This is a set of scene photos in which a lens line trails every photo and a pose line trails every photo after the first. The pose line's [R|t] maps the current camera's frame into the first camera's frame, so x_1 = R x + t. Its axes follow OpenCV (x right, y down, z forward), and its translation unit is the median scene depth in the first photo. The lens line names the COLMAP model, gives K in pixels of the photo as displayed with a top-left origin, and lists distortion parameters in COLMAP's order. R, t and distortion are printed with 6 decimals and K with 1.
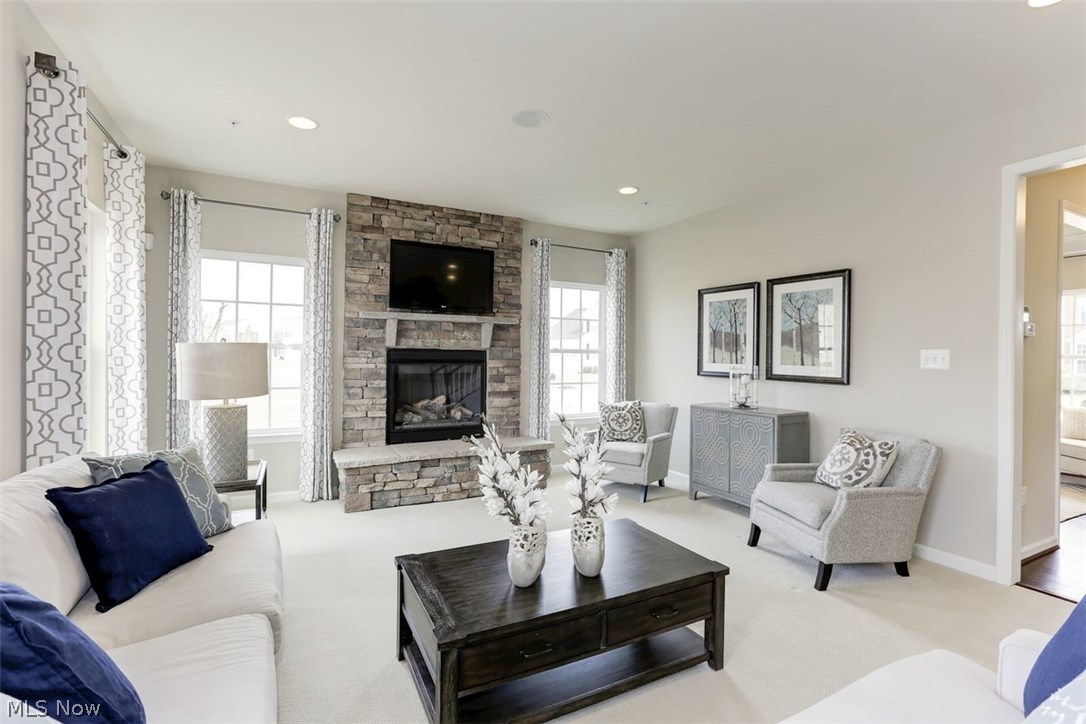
lens RADIAL K [[493.6, 0, 541.2], [0, 493.6, 360.0], [0, 0, 1]] dist [-0.027593, 0.006292]
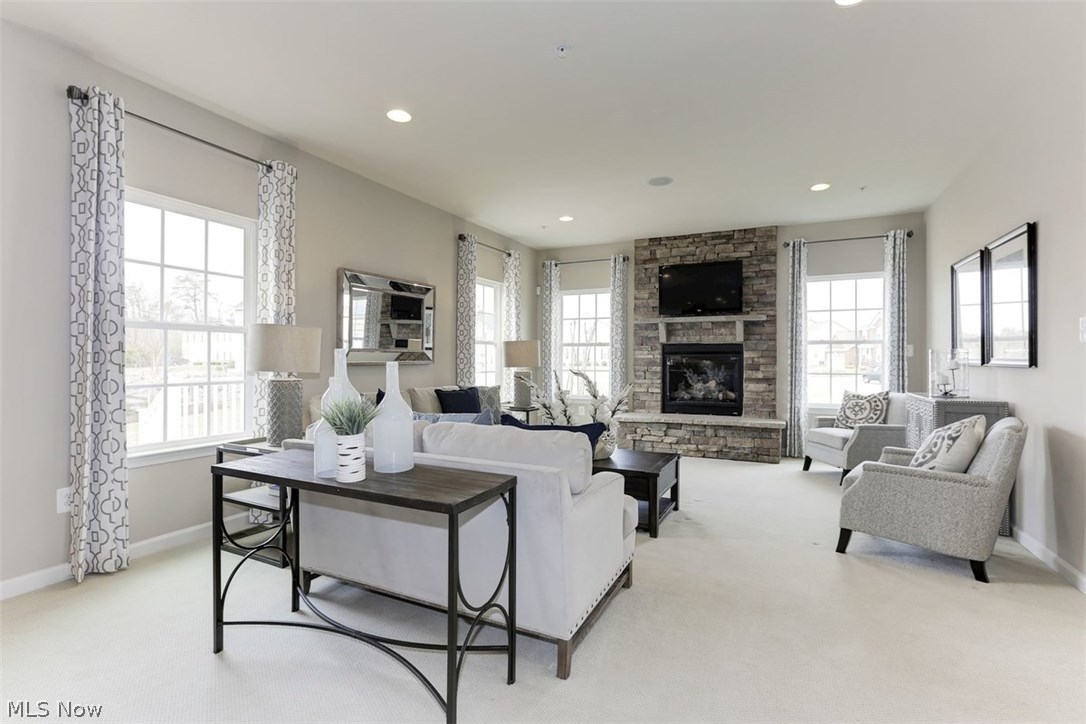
lens RADIAL K [[493.6, 0, 546.5], [0, 493.6, 356.1], [0, 0, 1]] dist [-0.027593, 0.006292]
pose [[0.597204, -0.012898, -0.801986, 0.632823], [-0.001256, 0.999854, -0.017015, 0.036446], [0.802088, 0.011169, 0.597101, -0.101048]]
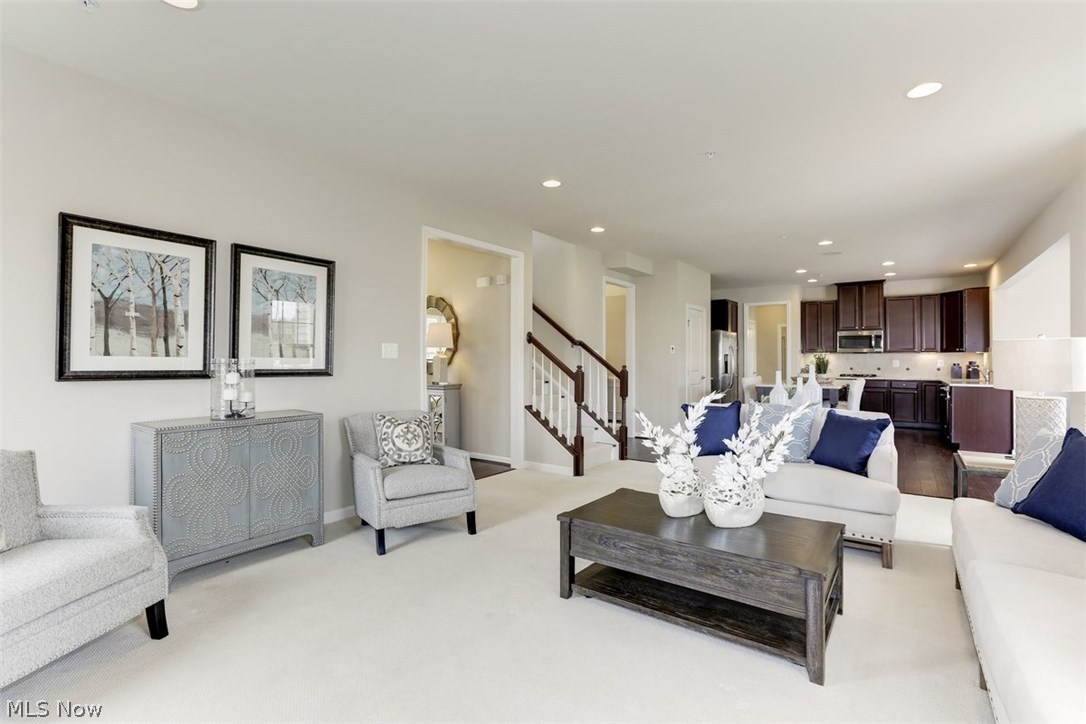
lens RADIAL K [[493.6, 0, 541.3], [0, 493.6, 361.7], [0, 0, 1]] dist [-0.027593, 0.006292]
pose [[-0.444846, -0.017680, 0.895433, -0.391925], [-0.003492, 0.999832, 0.018006, 0.001614], [-0.895600, 0.004883, -0.444833, 0.859932]]
